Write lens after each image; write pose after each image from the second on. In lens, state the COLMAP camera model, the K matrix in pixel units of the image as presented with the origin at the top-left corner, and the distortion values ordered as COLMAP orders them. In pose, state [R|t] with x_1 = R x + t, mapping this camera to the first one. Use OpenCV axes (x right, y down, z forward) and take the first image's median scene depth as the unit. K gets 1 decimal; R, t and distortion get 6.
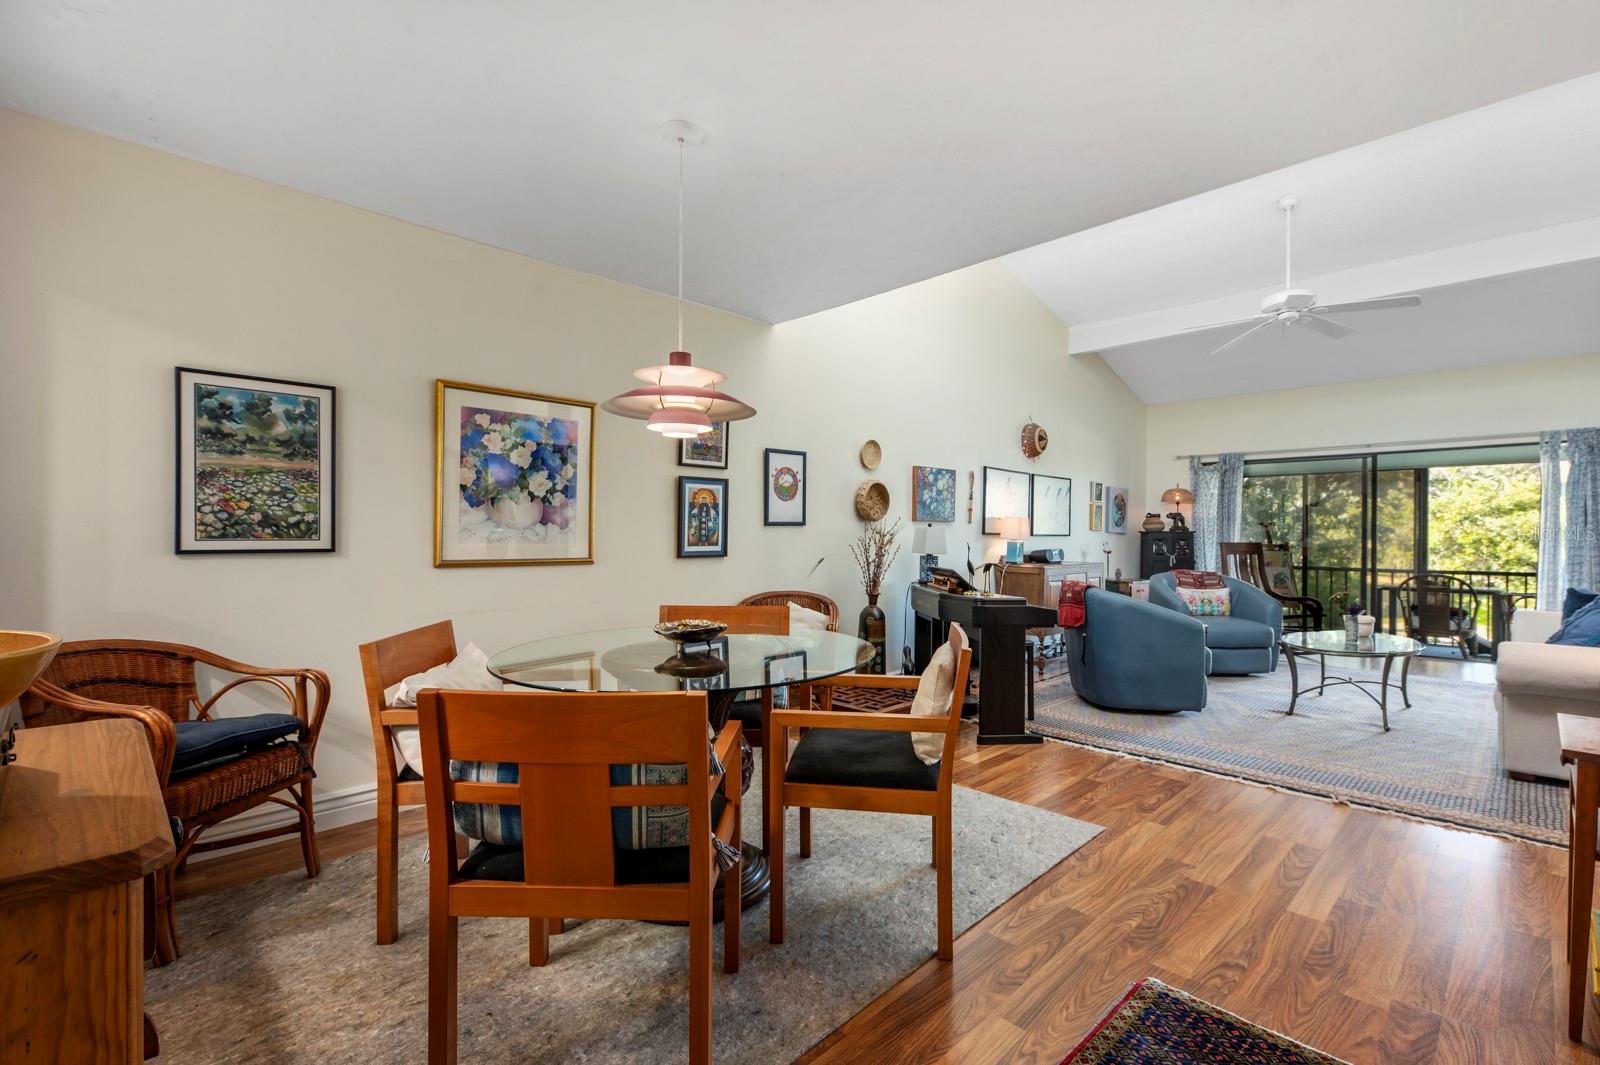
lens RADIAL K [[716.5, 0, 811.8], [0, 716.5, 535.2], [0, 0, 1]] dist [0.017335, -0.006987]
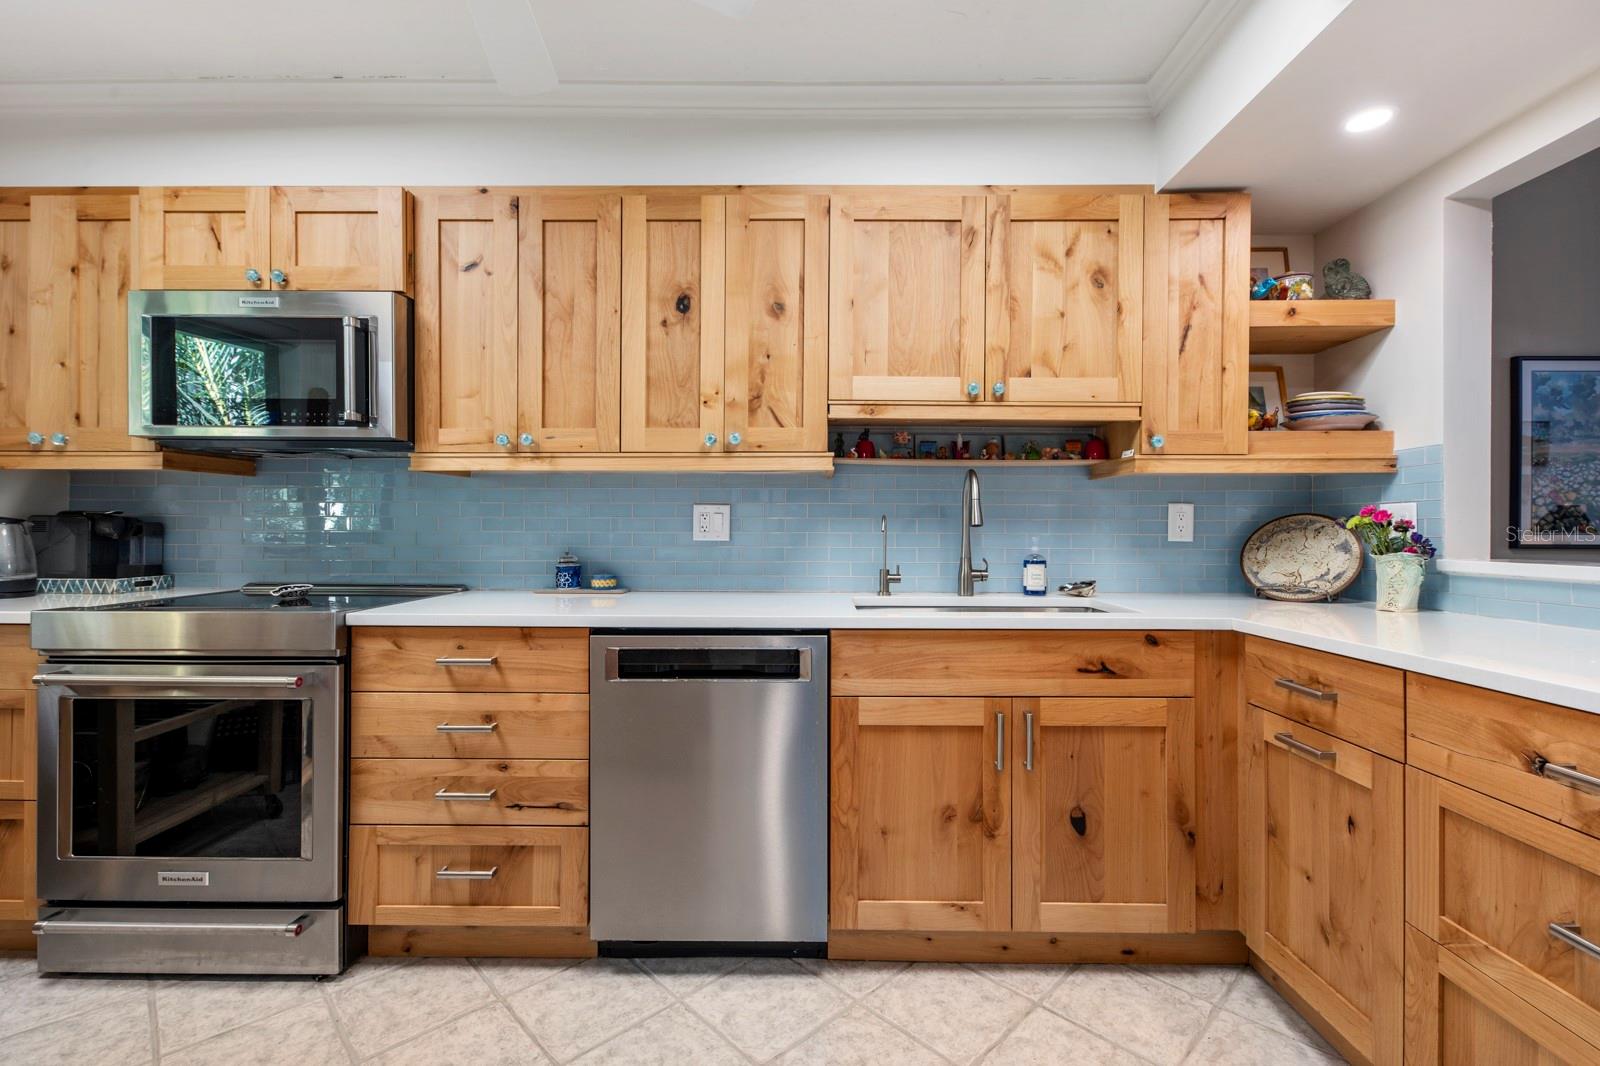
lens RADIAL K [[716.5, 0, 810.7], [0, 716.5, 525.4], [0, 0, 1]] dist [0.017335, -0.006987]
pose [[0.694174, -0.004327, -0.719794, -0.368845], [-0.002110, 0.999965, -0.008046, 0.002318], [0.719804, 0.007104, 0.694141, -0.161302]]
